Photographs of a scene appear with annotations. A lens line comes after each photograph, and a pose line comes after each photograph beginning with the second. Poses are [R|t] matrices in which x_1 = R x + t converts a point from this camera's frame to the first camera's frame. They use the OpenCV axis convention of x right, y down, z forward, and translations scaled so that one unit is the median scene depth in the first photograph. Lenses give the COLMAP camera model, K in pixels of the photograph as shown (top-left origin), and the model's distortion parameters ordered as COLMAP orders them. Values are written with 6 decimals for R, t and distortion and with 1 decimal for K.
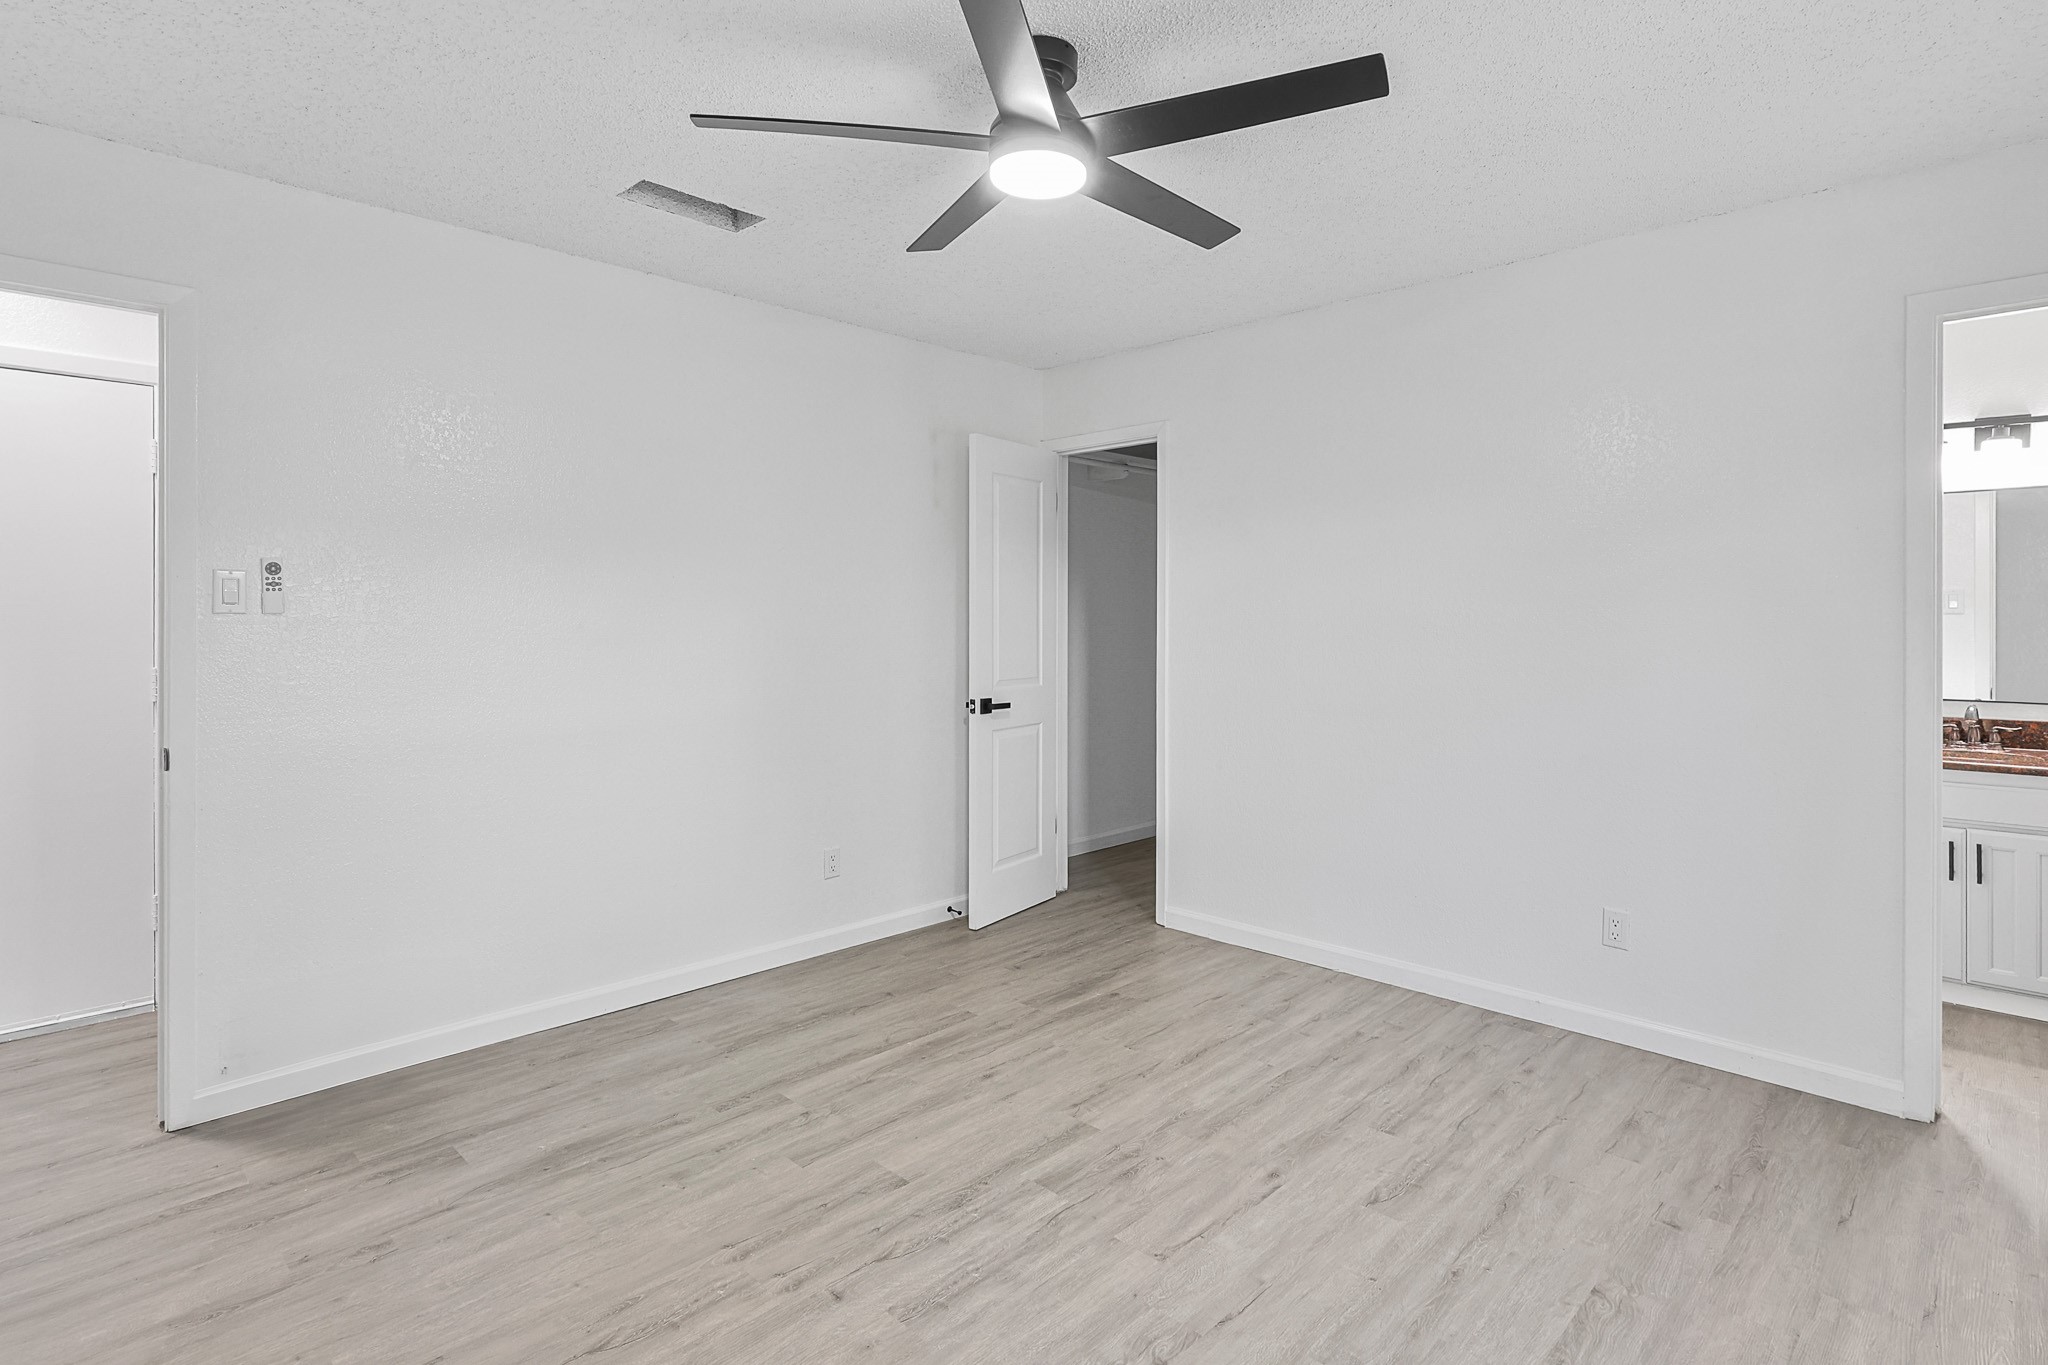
lens RADIAL K [[1042.3, 0, 1027.5], [0, 1042.3, 624.3], [0, 0, 1]] dist [-0.002552, 0.002146]
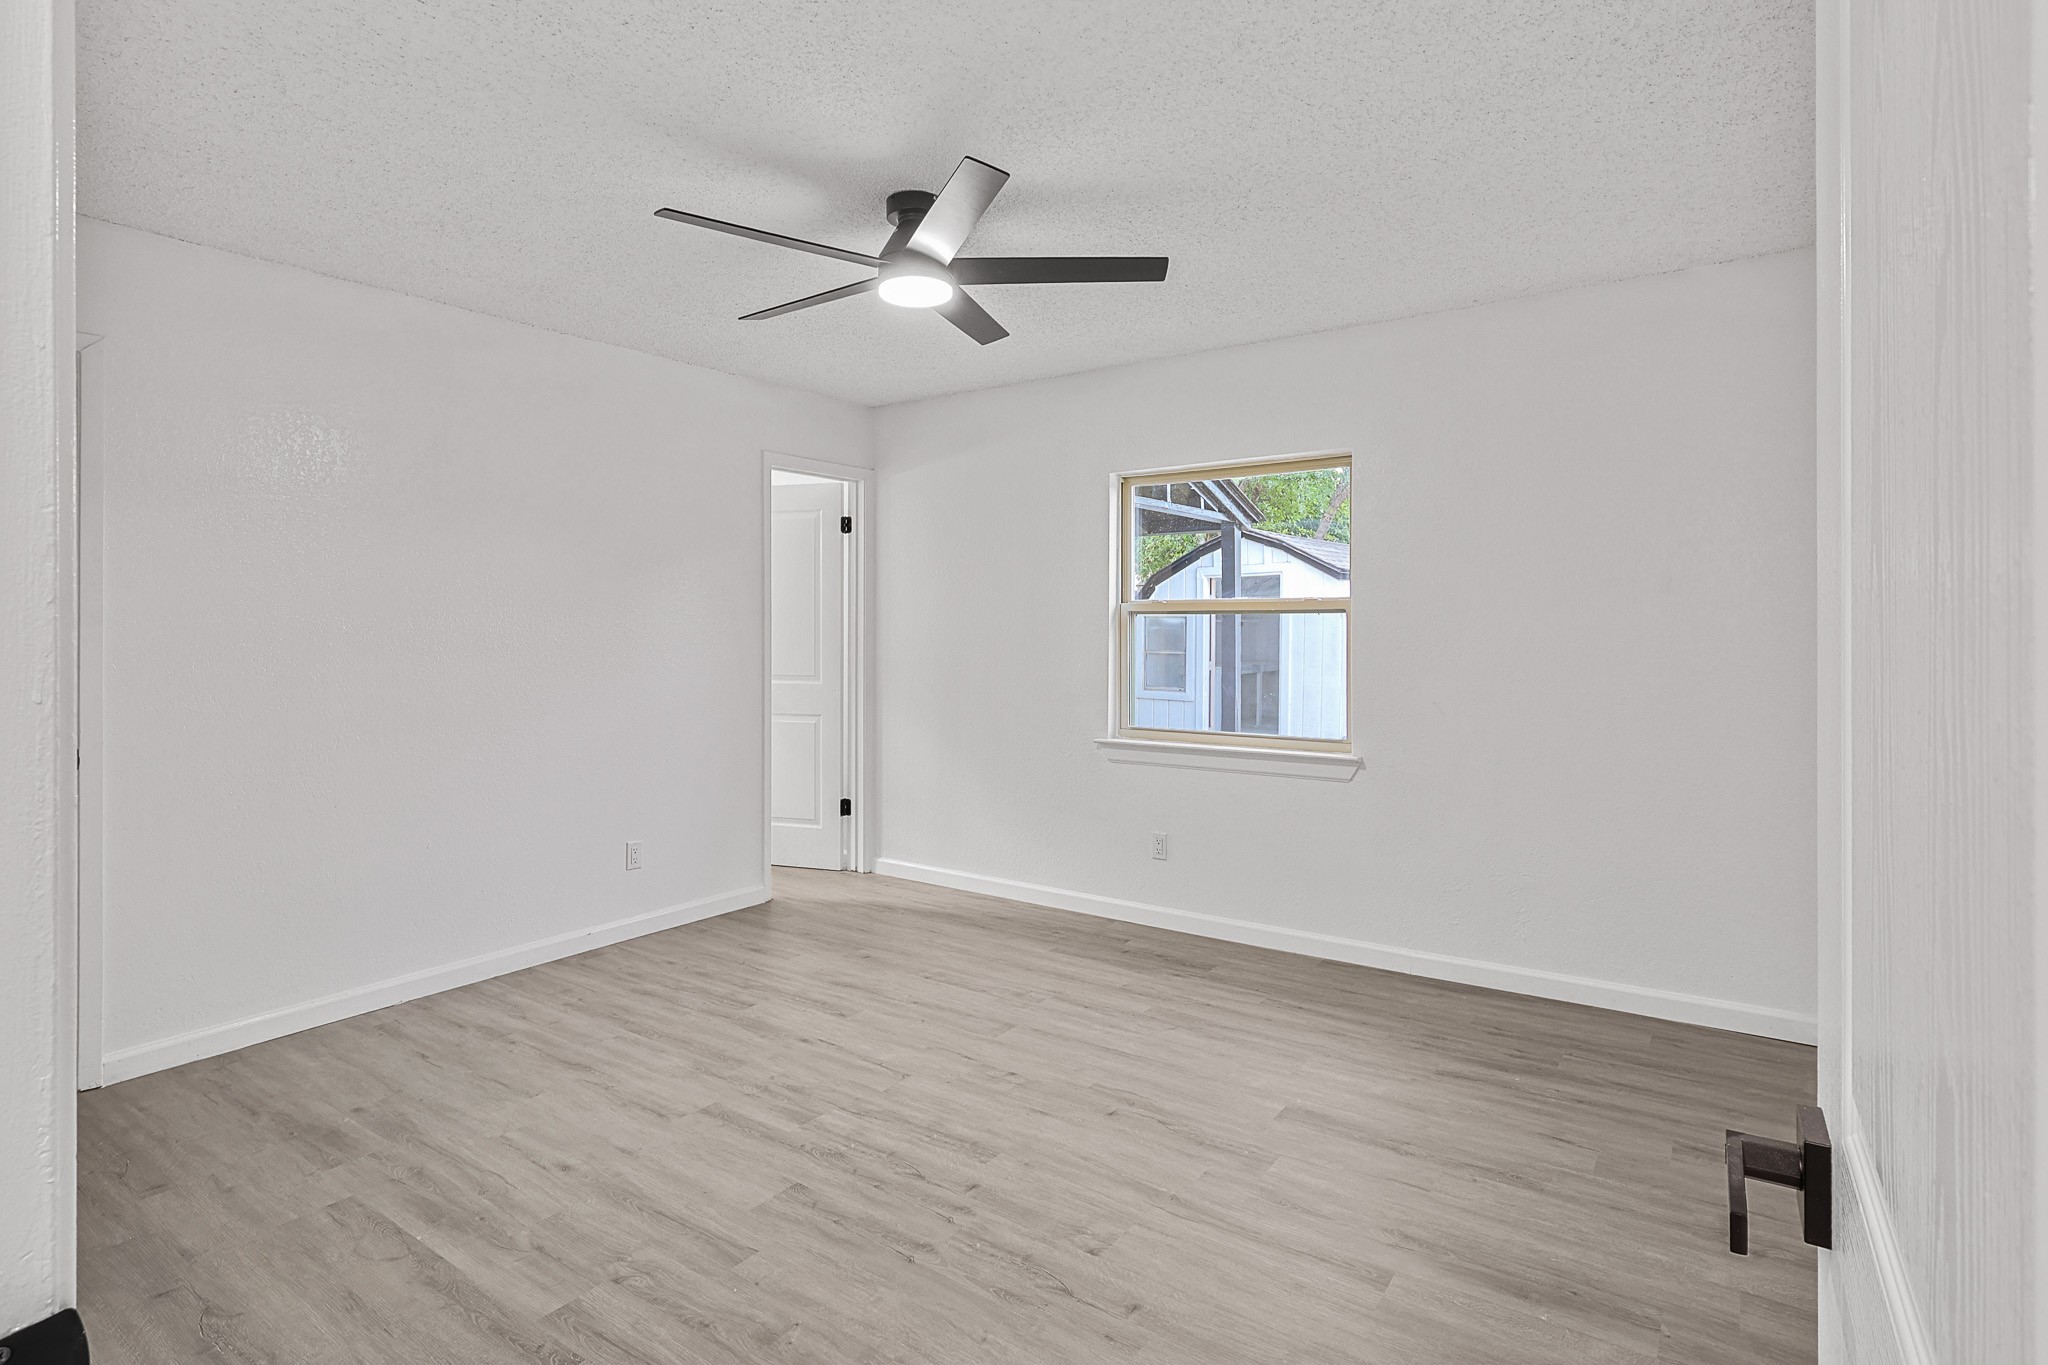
lens RADIAL K [[1042.3, 0, 1027.5], [0, 1042.3, 624.3], [0, 0, 1]] dist [-0.002552, 0.002146]
pose [[-0.169676, 0.004610, 0.985489, -1.006549], [0.006188, 0.999974, -0.003613, -0.005890], [-0.985480, 0.005486, -0.169701, 0.821565]]
